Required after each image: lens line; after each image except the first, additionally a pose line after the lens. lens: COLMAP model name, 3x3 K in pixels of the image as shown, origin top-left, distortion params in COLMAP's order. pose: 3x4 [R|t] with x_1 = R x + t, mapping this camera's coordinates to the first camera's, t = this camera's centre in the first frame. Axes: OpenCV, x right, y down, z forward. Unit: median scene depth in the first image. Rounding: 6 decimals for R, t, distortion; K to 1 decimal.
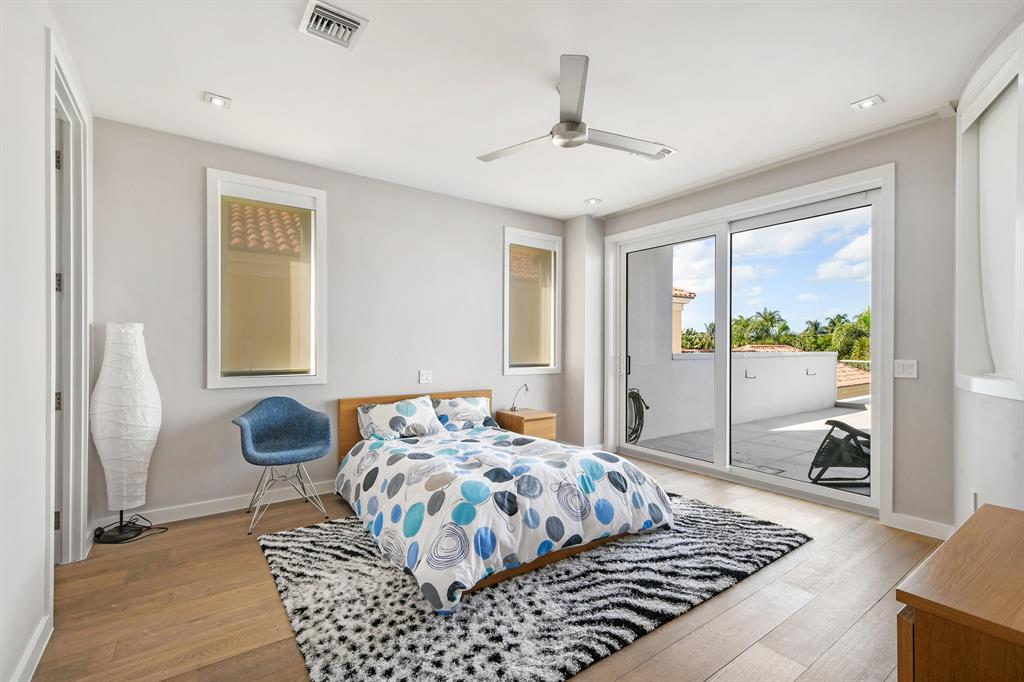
lens RADIAL K [[454.9, 0, 504.2], [0, 454.9, 346.9], [0, 0, 1]] dist [0.001702, -0.003303]
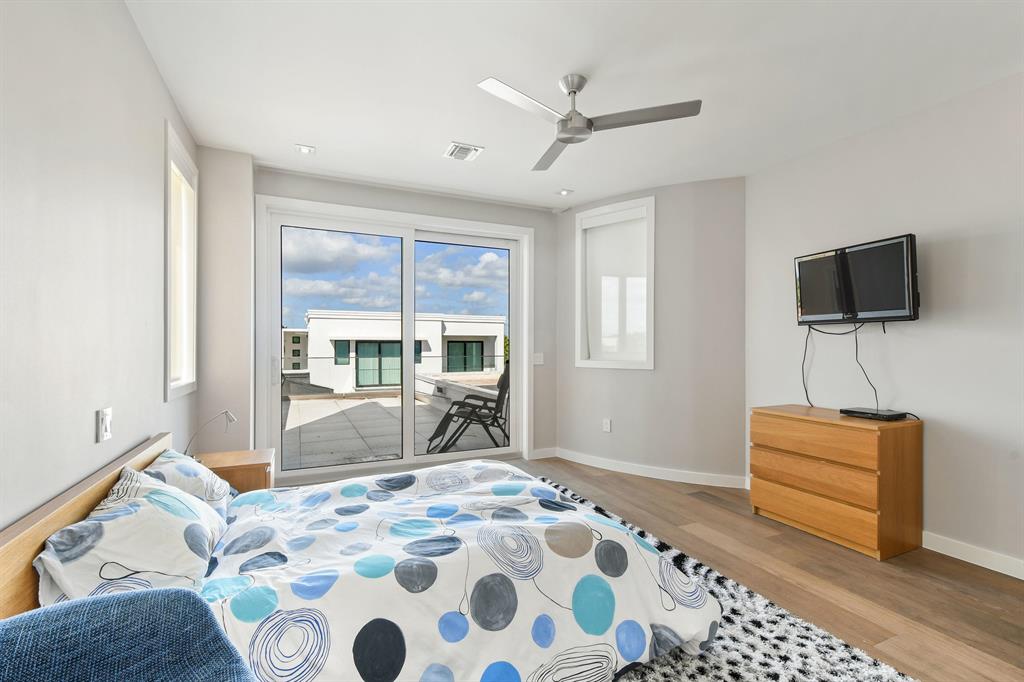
lens RADIAL K [[454.9, 0, 509.7], [0, 454.9, 338.7], [0, 0, 1]] dist [0.001702, -0.003303]
pose [[0.169619, 0.008334, 0.985474, -1.198958], [-0.002392, 0.999965, -0.008044, -0.014107], [-0.985507, -0.000993, 0.169633, 1.359540]]
